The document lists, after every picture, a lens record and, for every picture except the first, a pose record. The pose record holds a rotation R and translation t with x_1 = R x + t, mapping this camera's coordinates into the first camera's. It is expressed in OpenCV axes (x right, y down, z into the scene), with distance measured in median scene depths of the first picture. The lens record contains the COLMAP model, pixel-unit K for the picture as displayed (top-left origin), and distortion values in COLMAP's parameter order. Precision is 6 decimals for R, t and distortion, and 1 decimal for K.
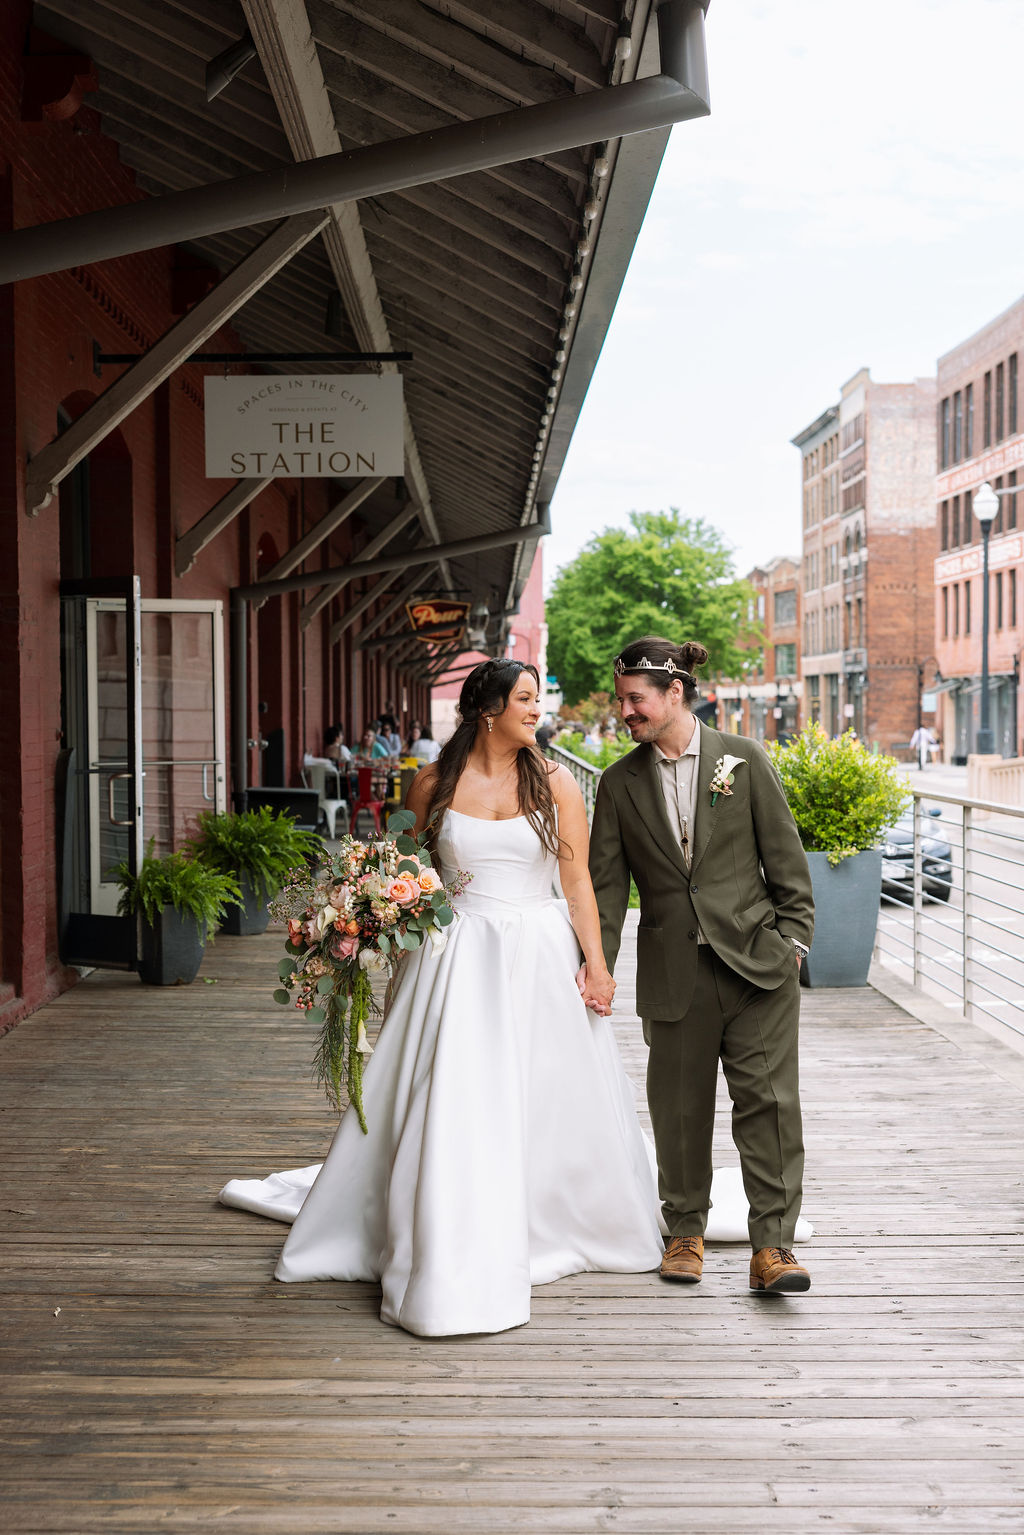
lens RADIAL K [[1808.3, 0, 517.0], [0, 1808.3, 755.4], [0, 0, 1]] dist [0.011641, 0.000000]
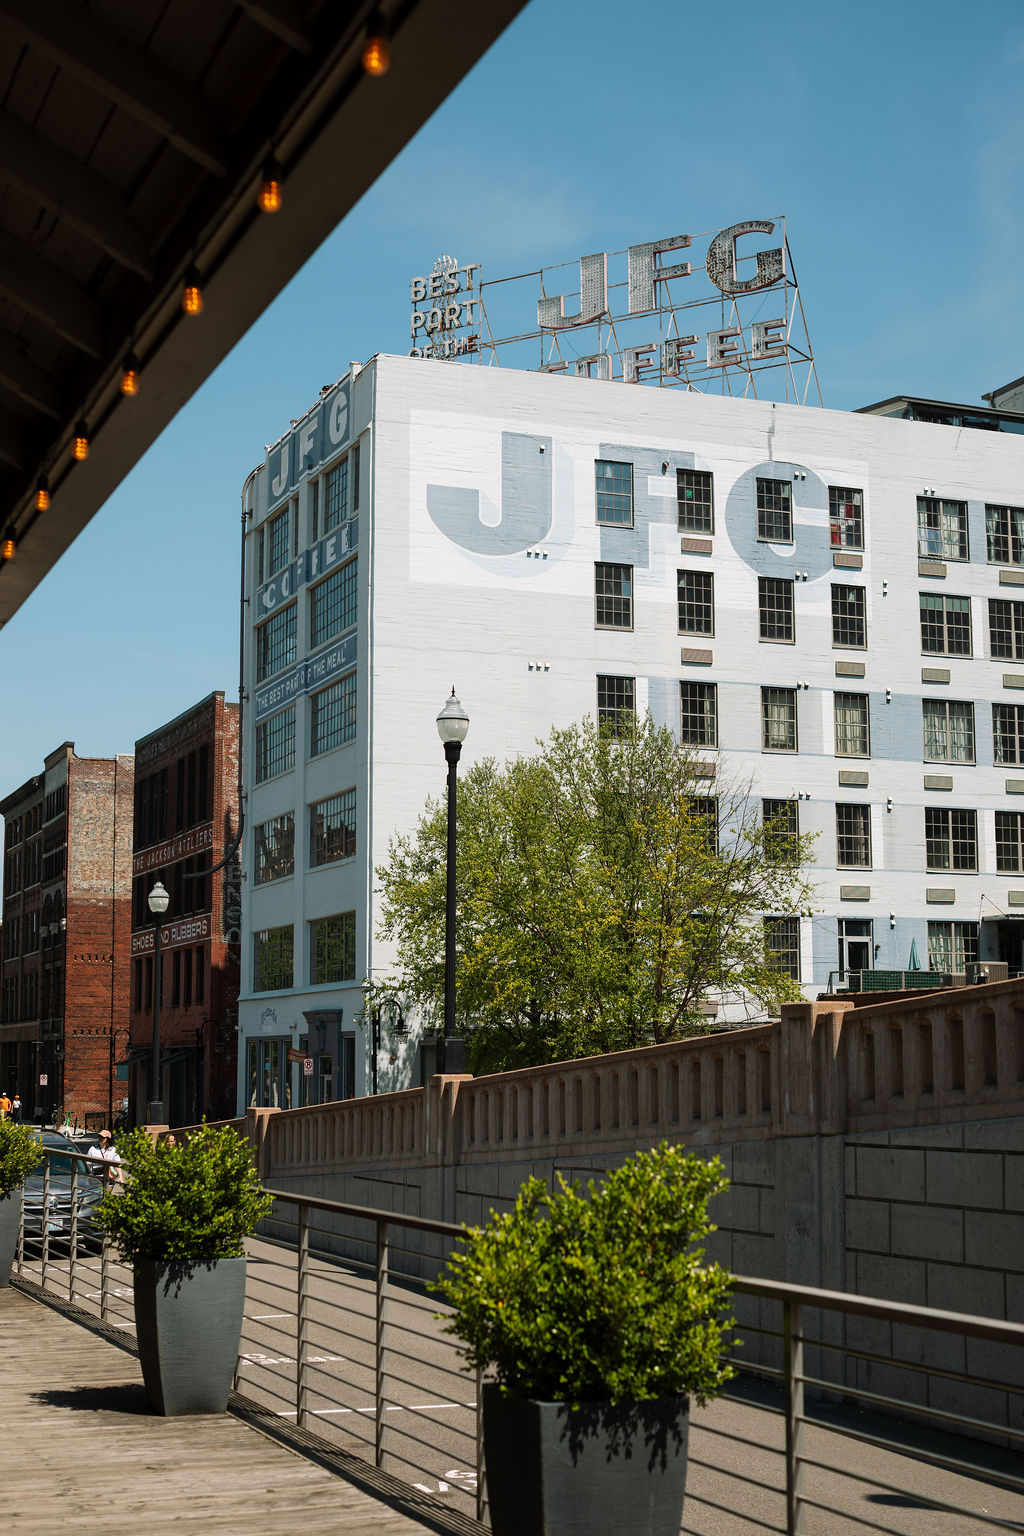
lens RADIAL K [[2231.9, 0, 502.1], [0, 2231.9, 763.8], [0, 0, 1]] dist [-0.118724, 0.000000]
pose [[0.933221, 0.052793, 0.355402, -0.025097], [0.004981, 0.987151, -0.159715, -0.000246], [-0.359267, 0.150819, 0.920967, -0.243558]]
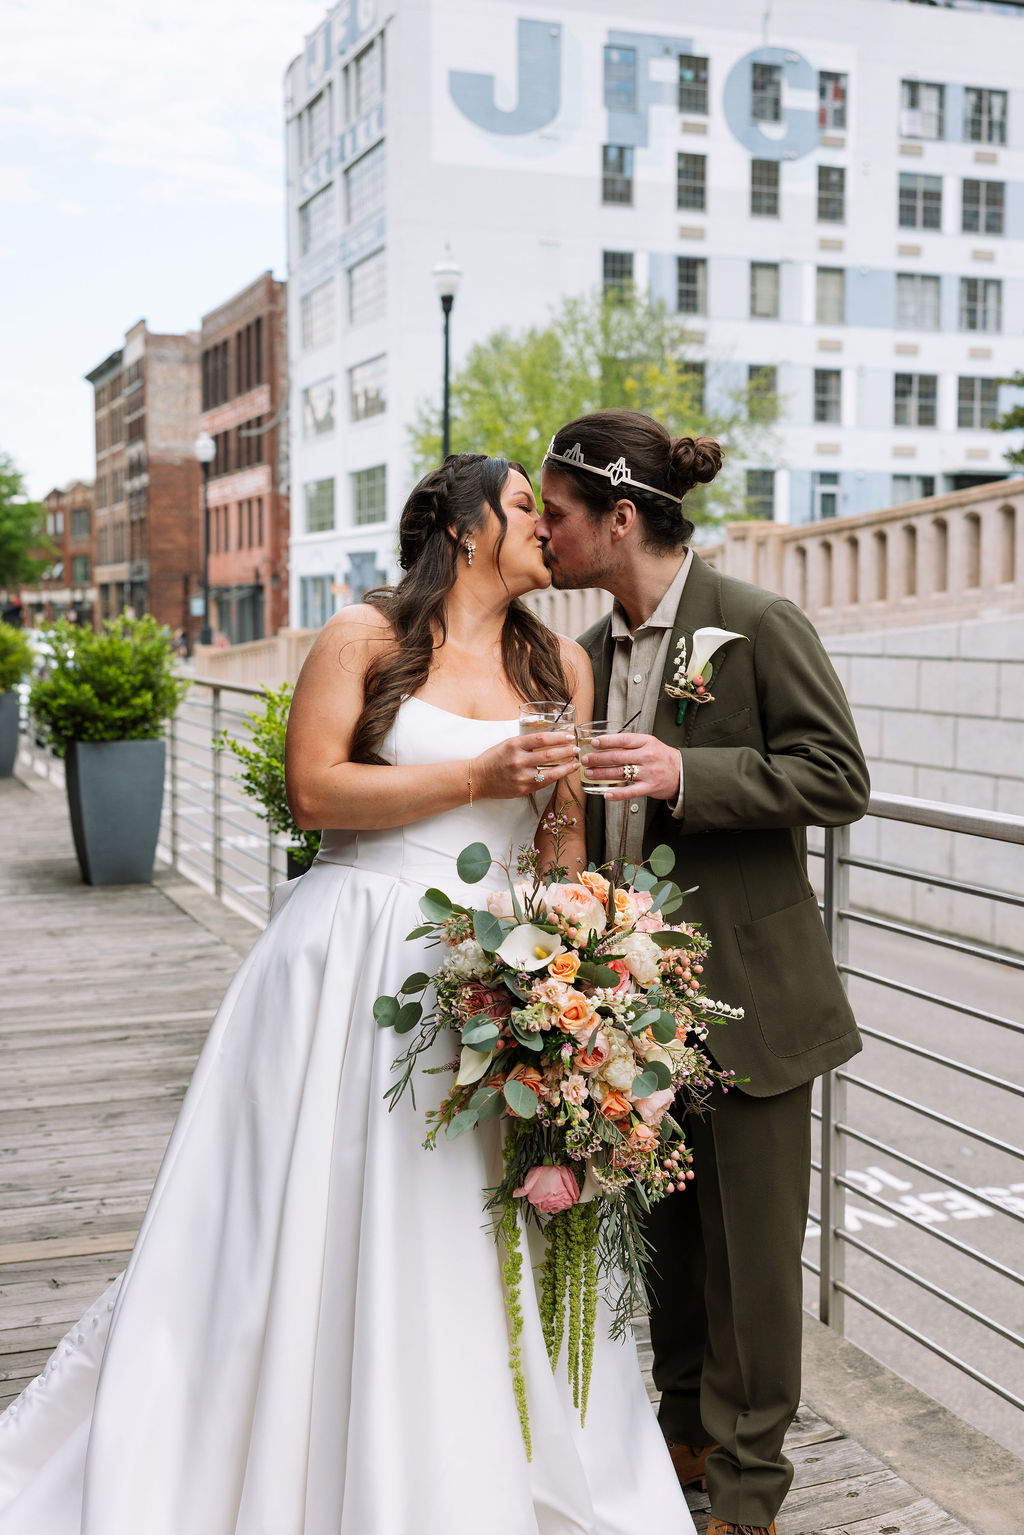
lens RADIAL K [[1808.3, 0, 518.1], [0, 1808.3, 780.0], [0, 0, 1]] dist [0.011641, 0.000000]
pose [[0.942472, -0.024199, 0.333409, 0.023919], [0.003209, 0.997985, 0.063365, 0.009417], [-0.334271, -0.058650, 0.940651, -0.194724]]
